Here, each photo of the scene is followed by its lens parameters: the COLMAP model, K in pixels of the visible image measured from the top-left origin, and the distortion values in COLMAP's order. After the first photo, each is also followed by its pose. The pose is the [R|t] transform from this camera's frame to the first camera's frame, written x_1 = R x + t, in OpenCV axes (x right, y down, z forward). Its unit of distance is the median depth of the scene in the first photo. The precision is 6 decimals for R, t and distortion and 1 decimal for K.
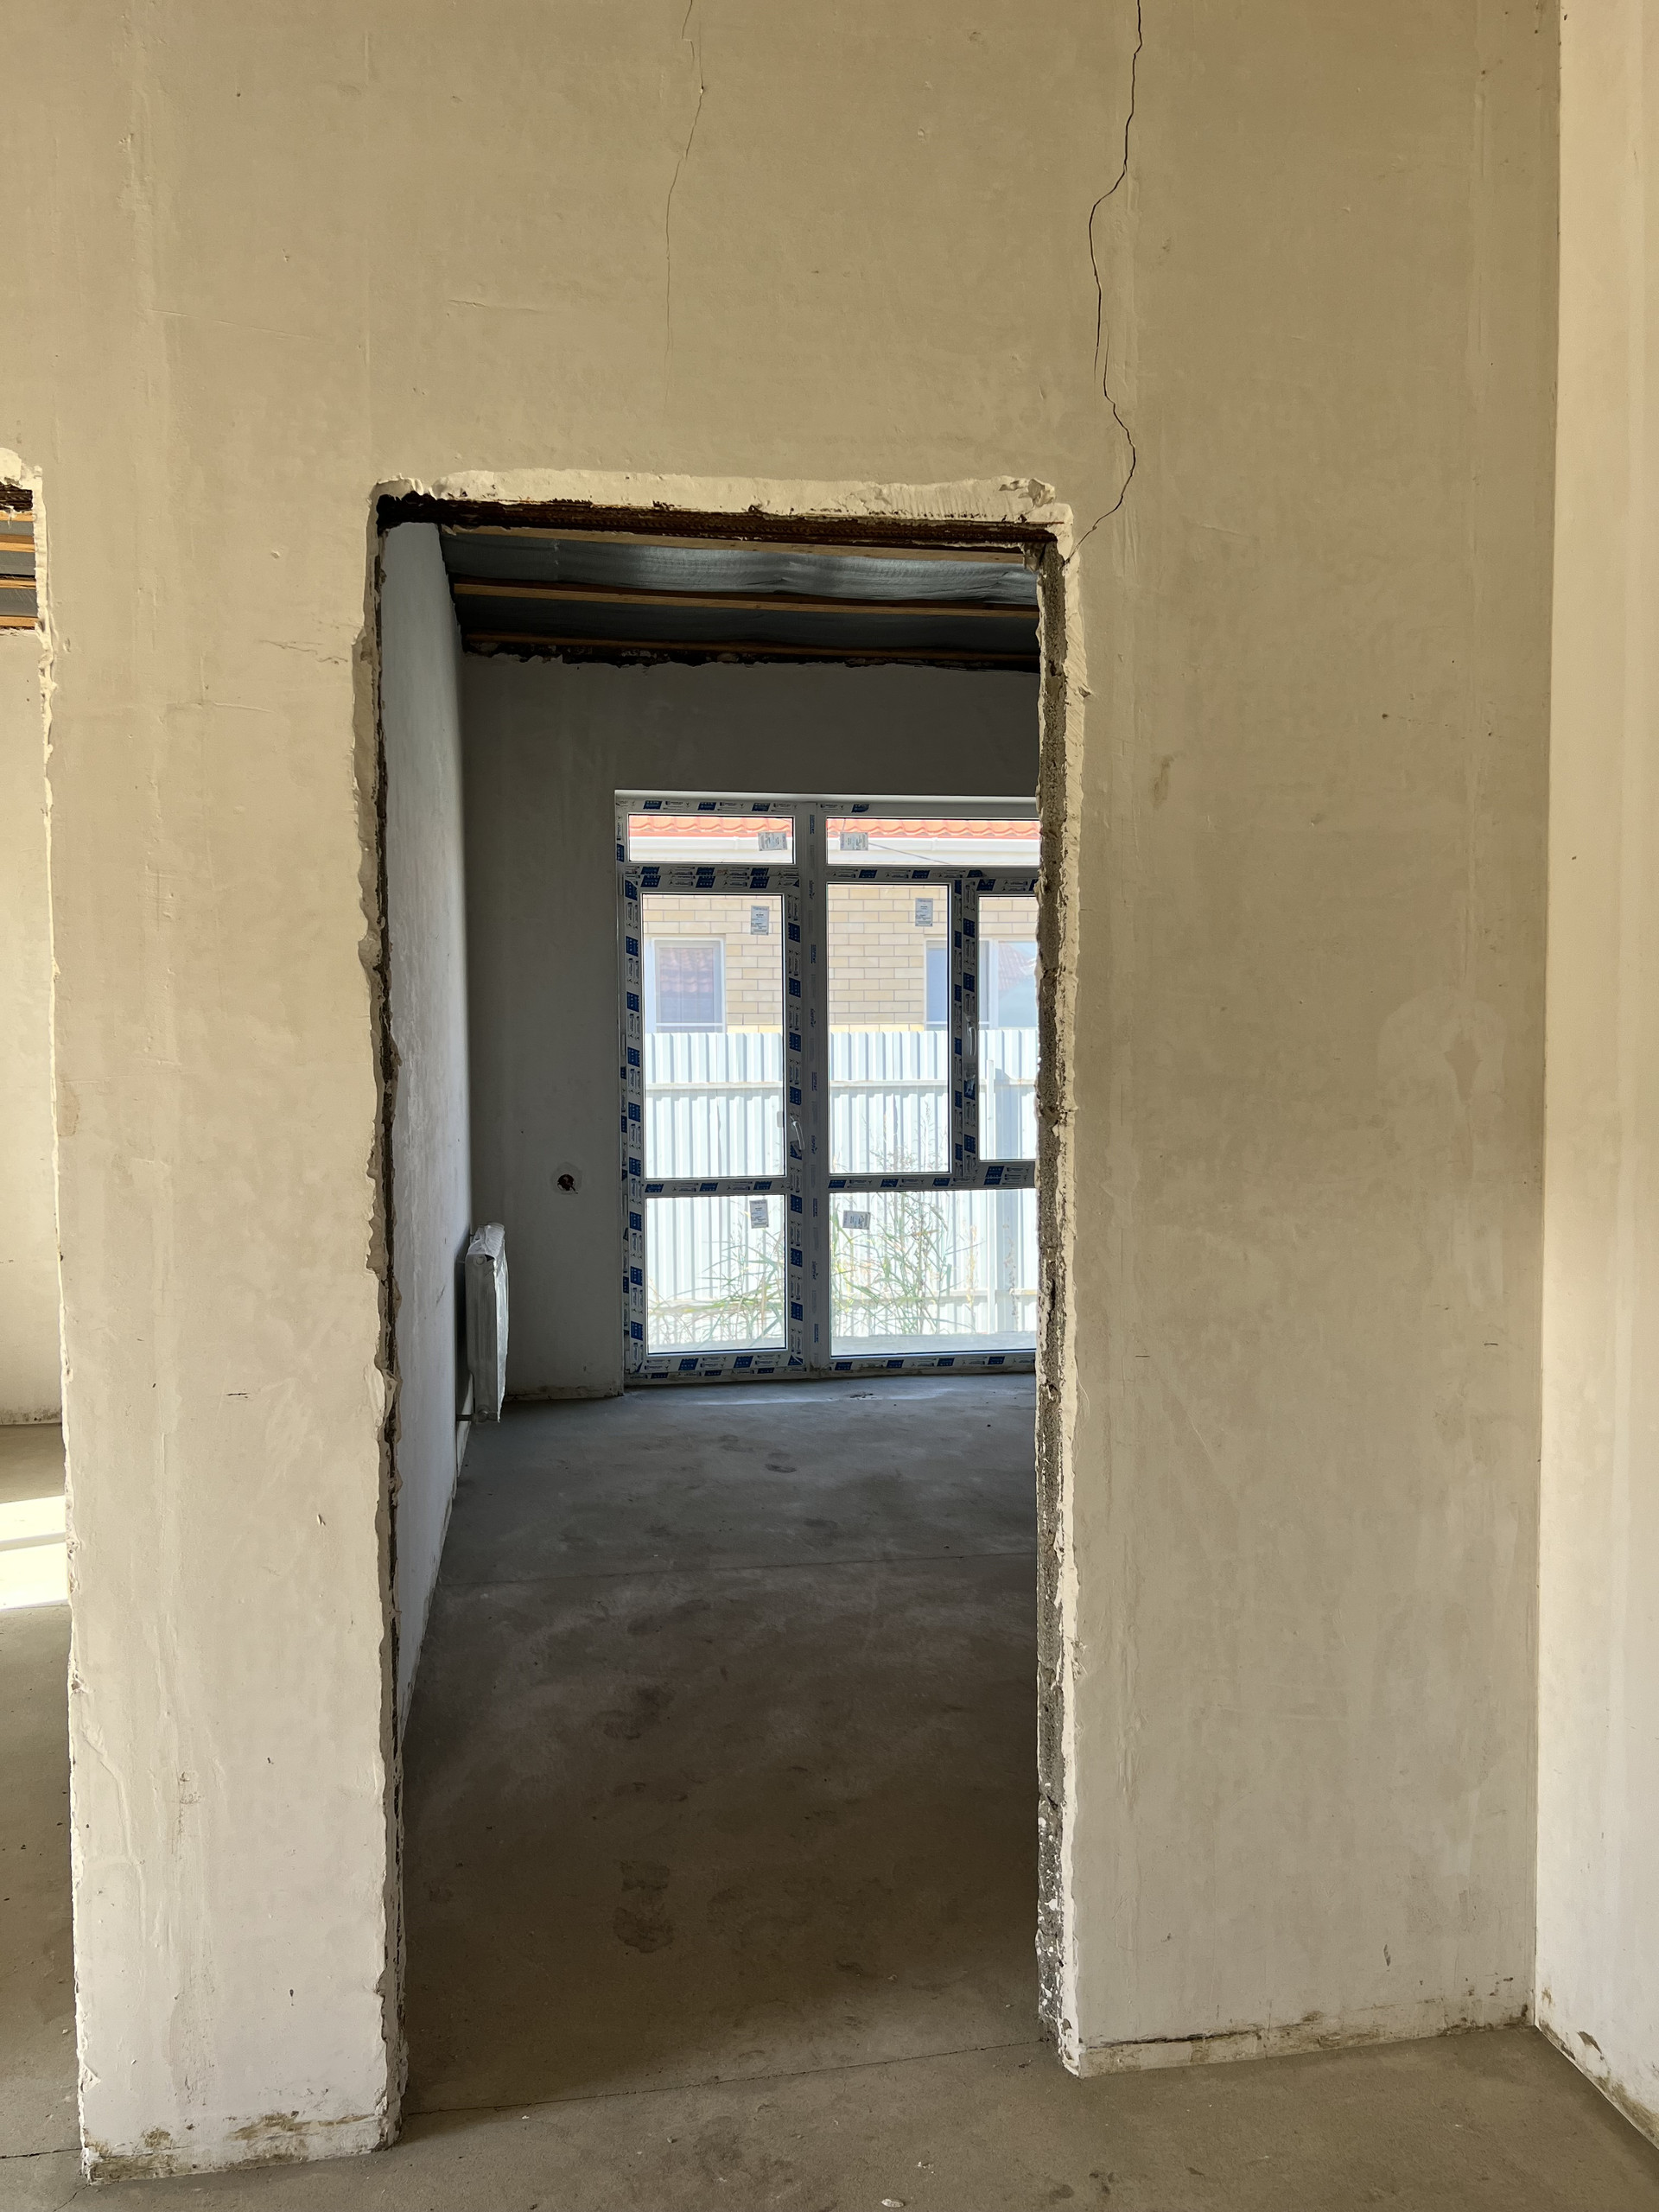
lens RADIAL K [[1655.7, 0, 832.6], [0, 1655.7, 1124.2], [0, 0, 1]] dist [0.070628, -0.092943]
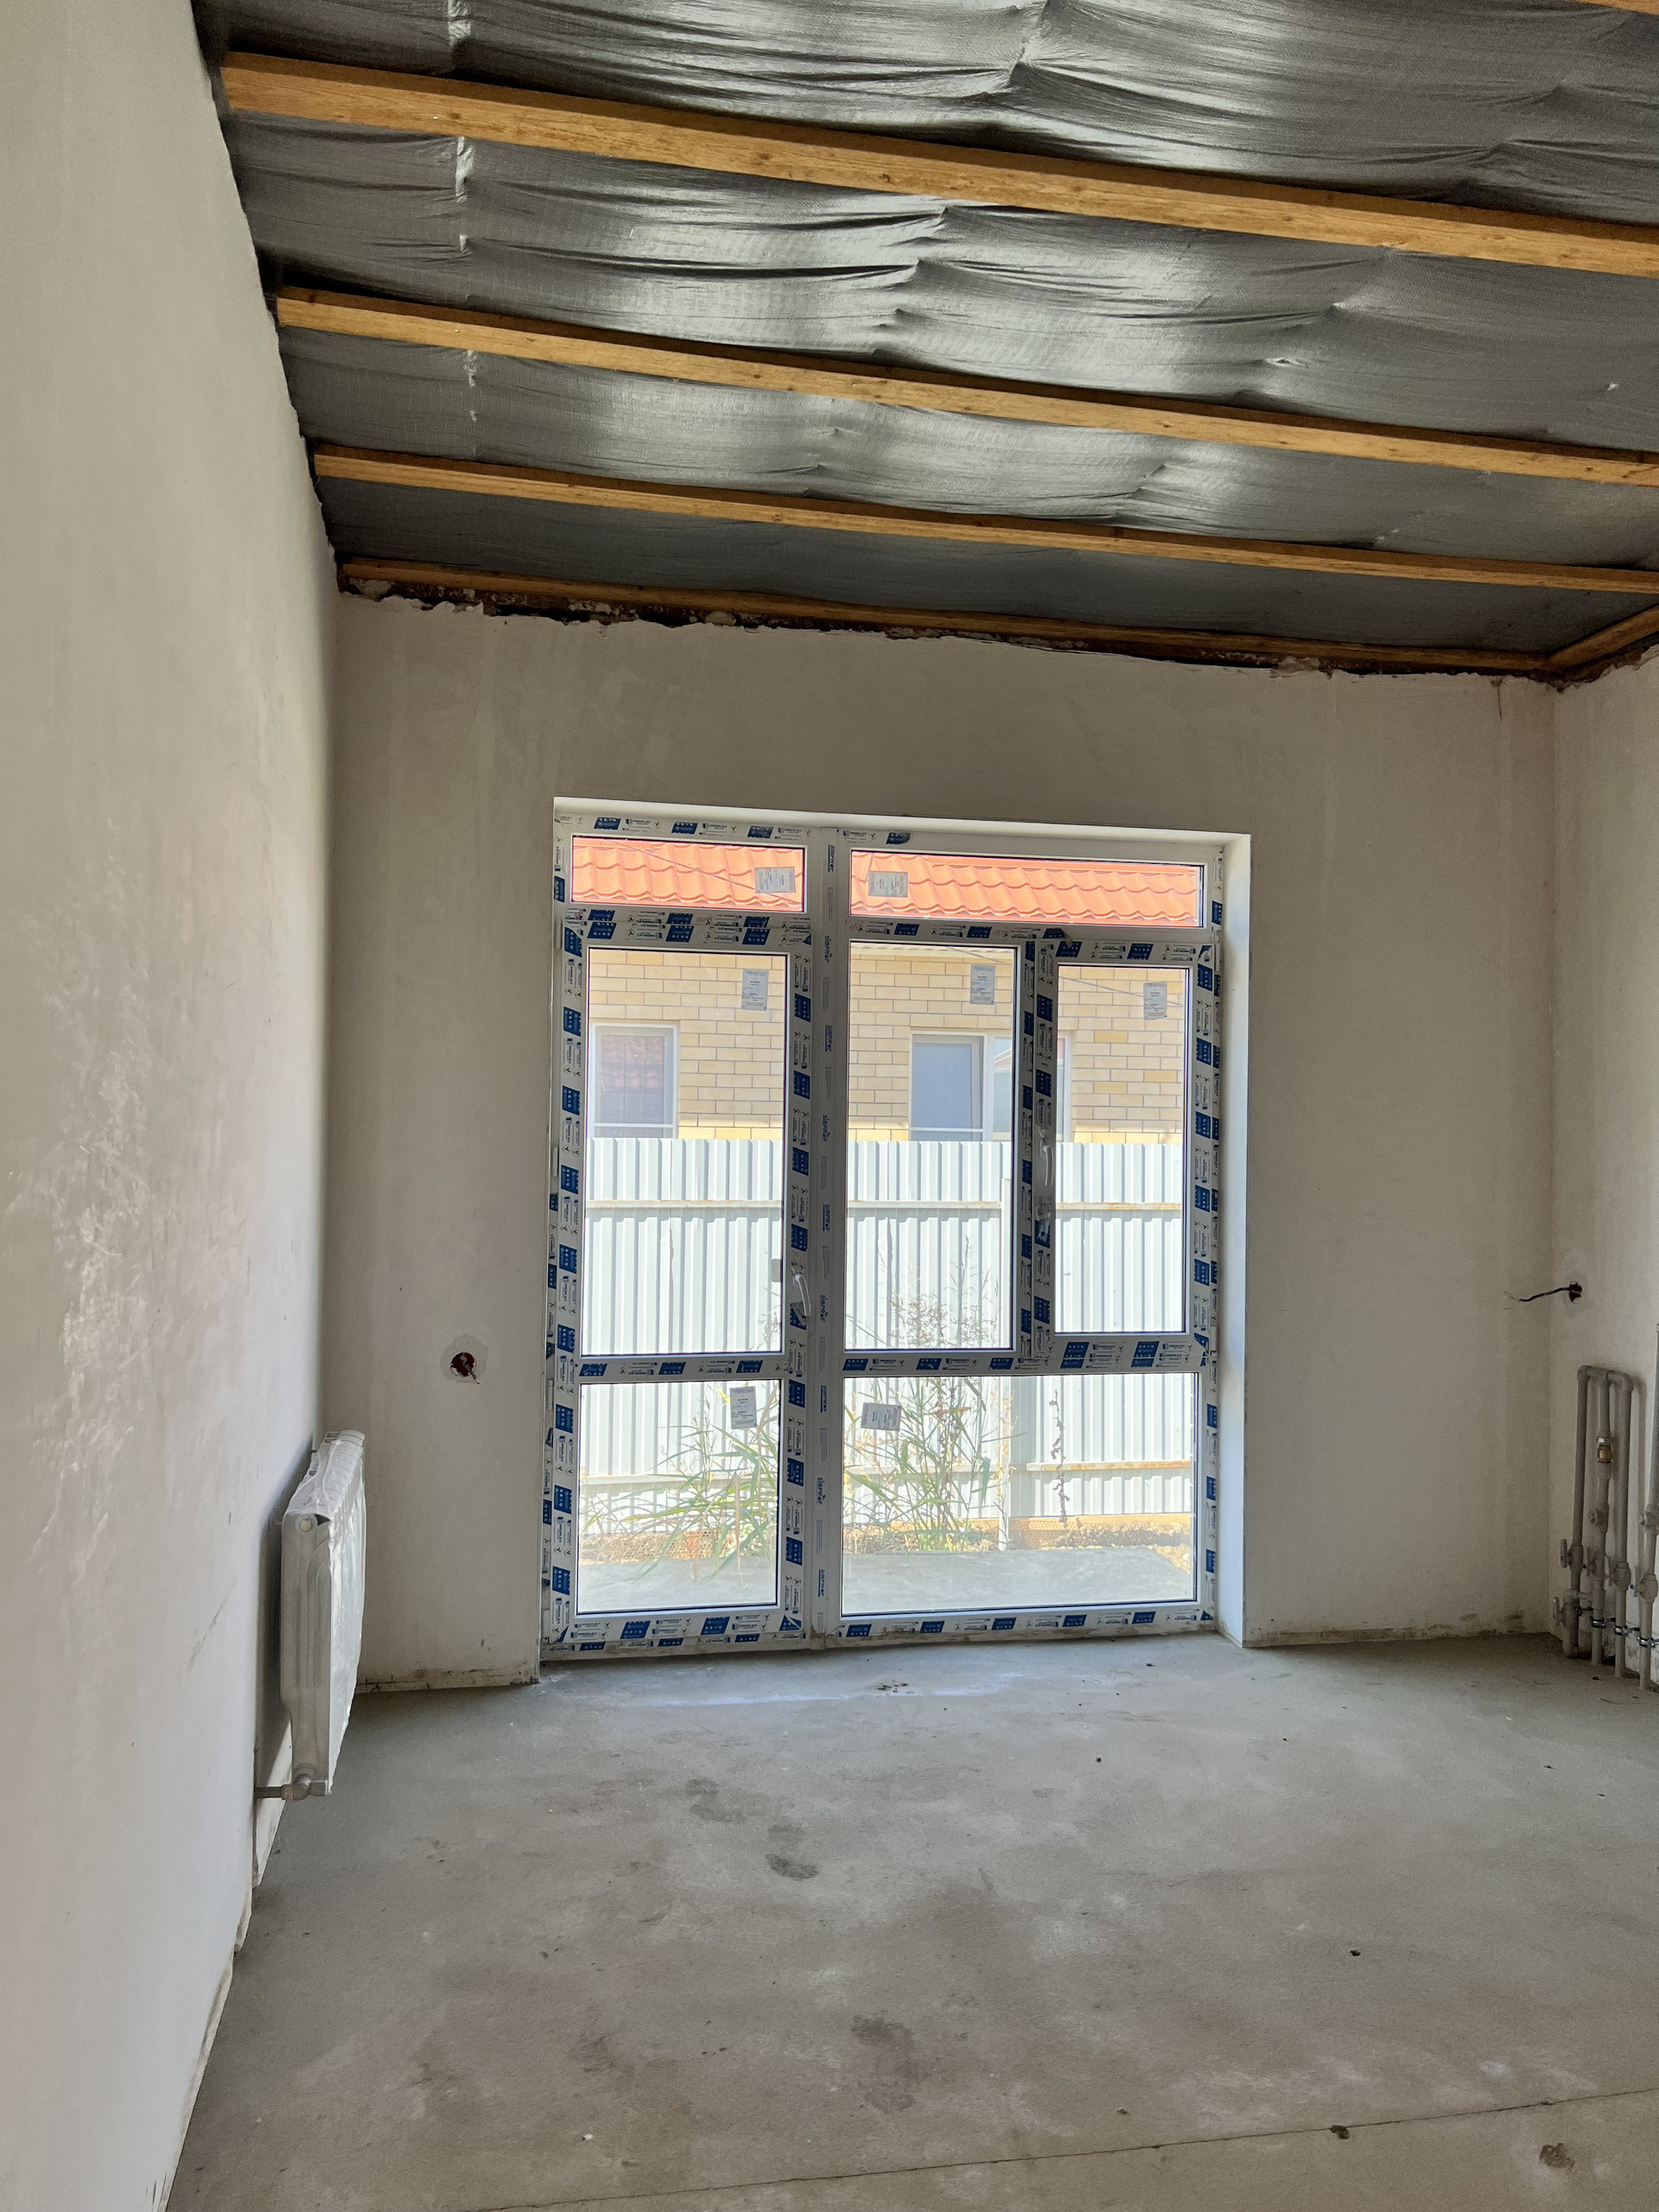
lens RADIAL K [[1655.7, 0, 832.6], [0, 1655.7, 1124.2], [0, 0, 1]] dist [0.070628, -0.092943]
pose [[0.998848, 0.022368, 0.042449, -0.039637], [-0.019816, 0.998024, -0.059622, -0.024247], [-0.043698, 0.058712, 0.997318, 0.298433]]
